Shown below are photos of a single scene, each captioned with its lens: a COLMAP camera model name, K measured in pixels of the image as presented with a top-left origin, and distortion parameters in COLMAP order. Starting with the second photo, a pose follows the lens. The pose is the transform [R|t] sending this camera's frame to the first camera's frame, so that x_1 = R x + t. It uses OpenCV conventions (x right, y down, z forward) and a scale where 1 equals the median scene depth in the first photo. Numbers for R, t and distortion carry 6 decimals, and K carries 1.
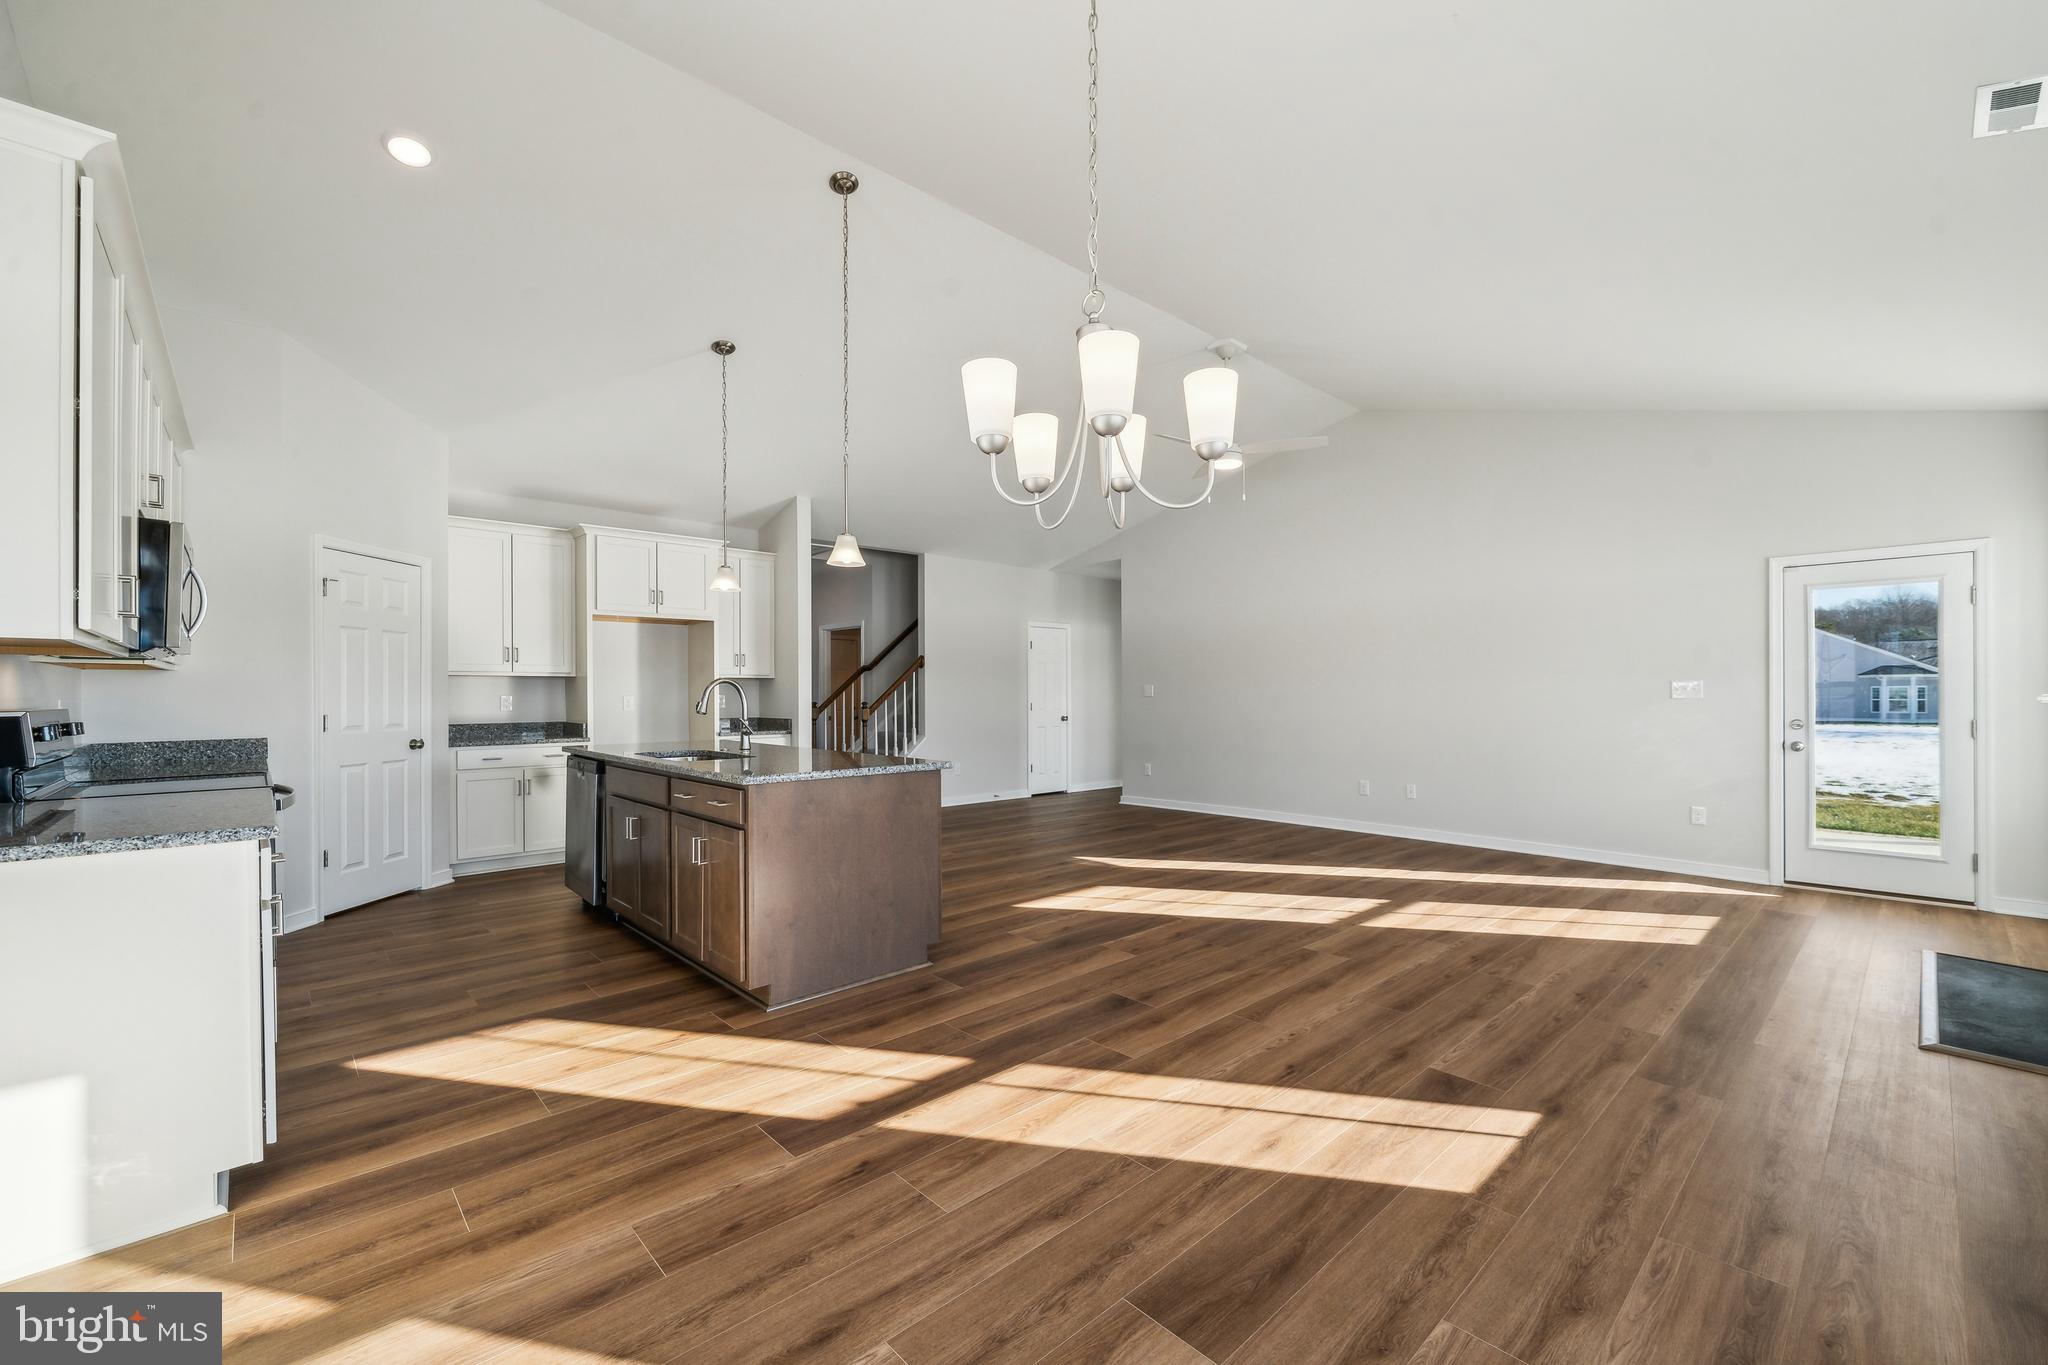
lens RADIAL K [[847.6, 0, 1015.6], [0, 847.6, 694.0], [0, 0, 1]] dist [0.001012, 0.000032]
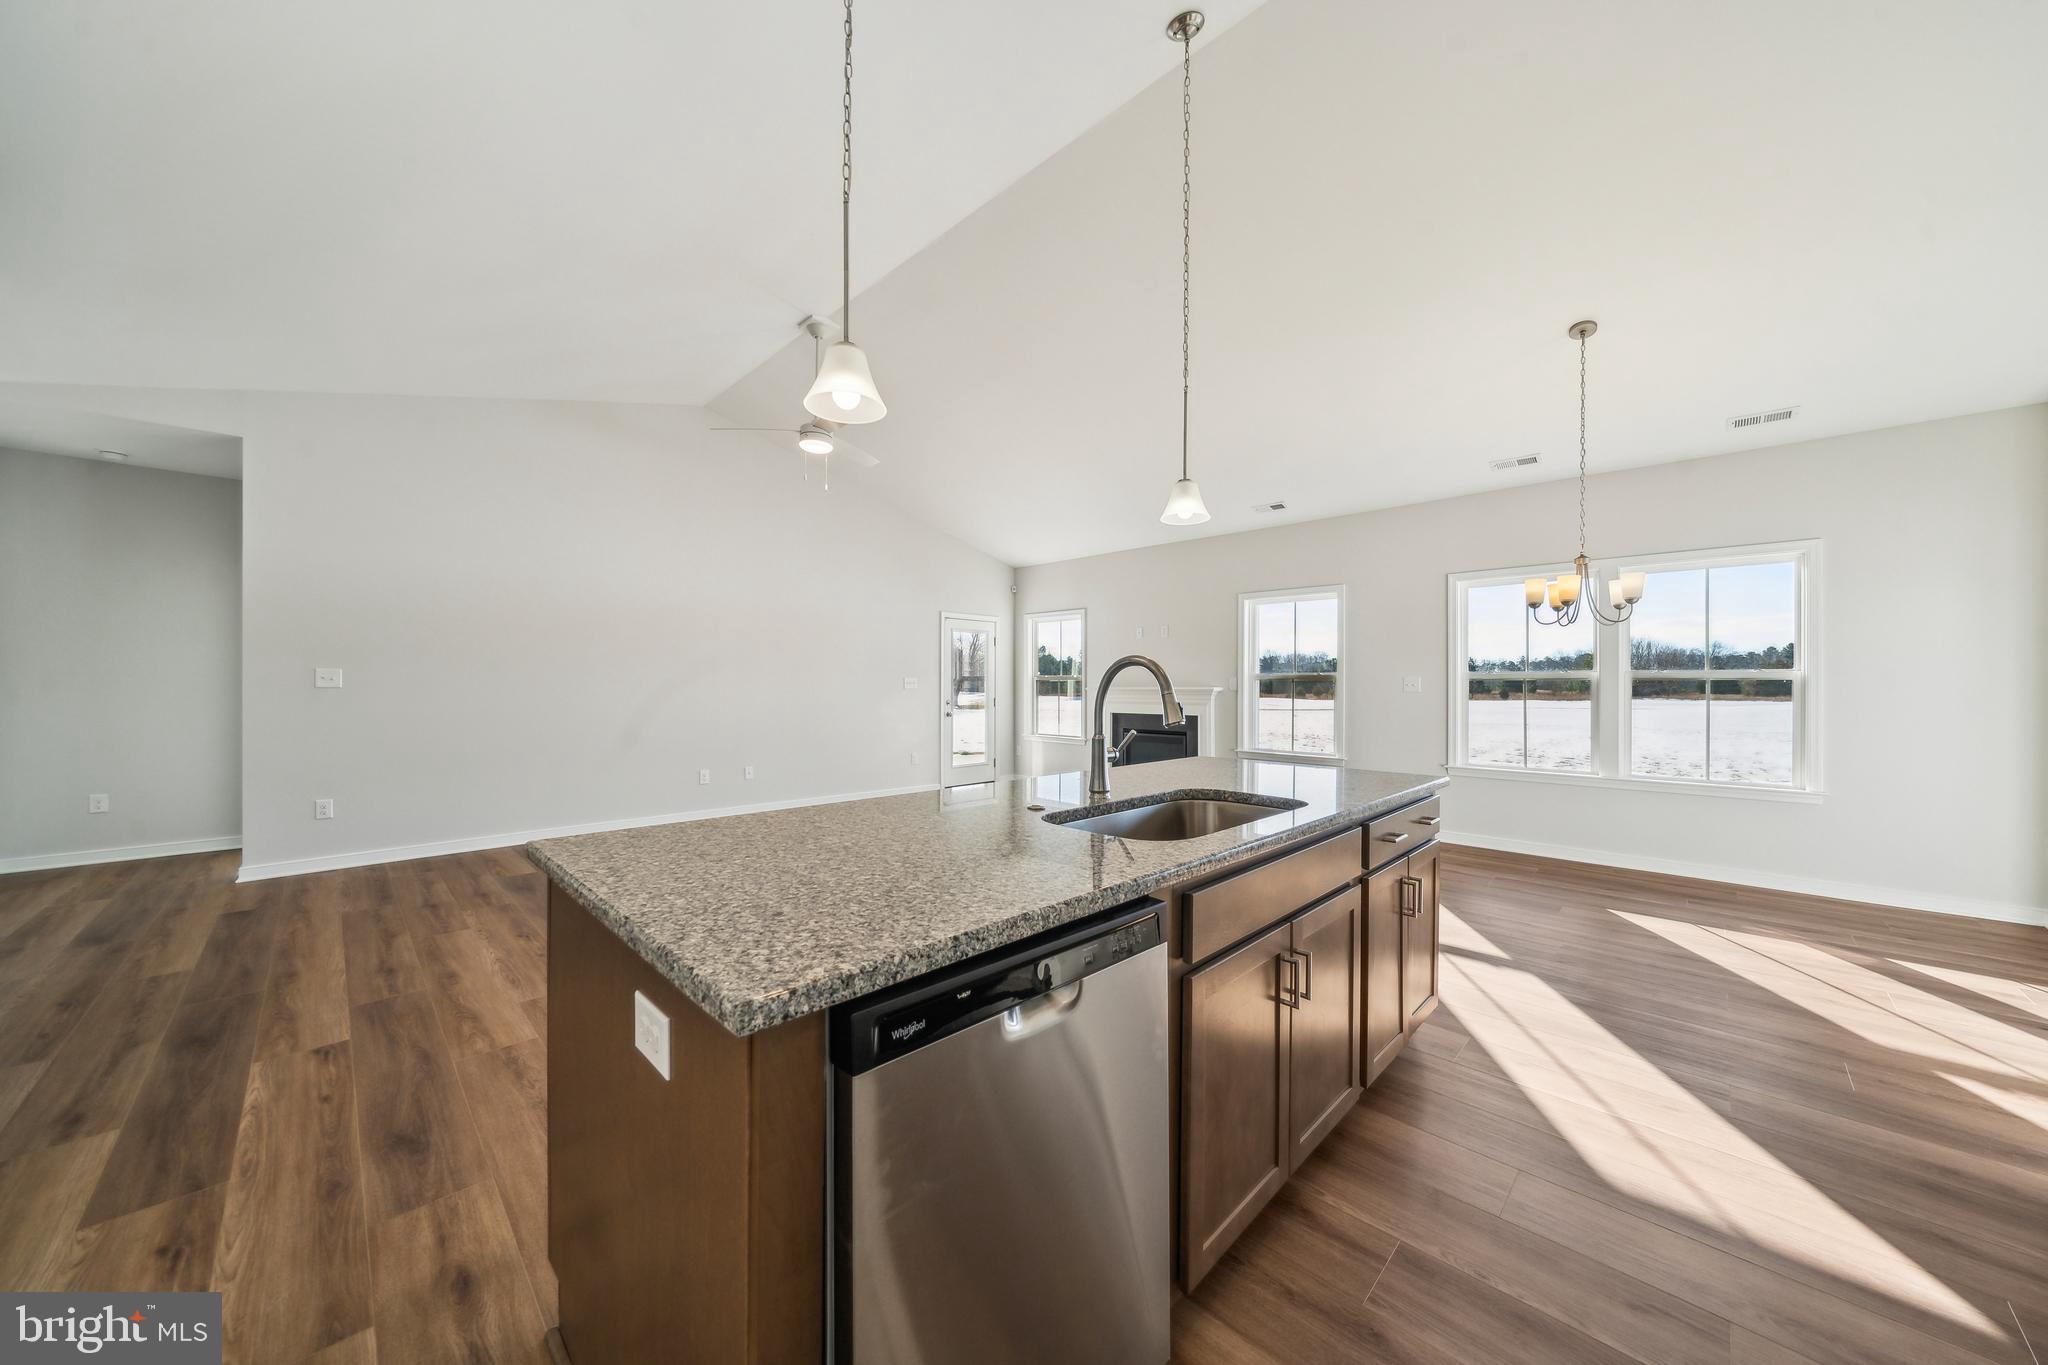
lens RADIAL K [[703.3, 0, 1020.4], [0, 703.3, 694.3], [0, 0, 1]] dist [-0.004668, 0.000254]
pose [[-0.031211, -0.010670, 0.999456, -0.354926], [-0.009795, 0.999898, 0.010369, -0.000208], [-0.999465, -0.009466, -0.031313, 0.498928]]
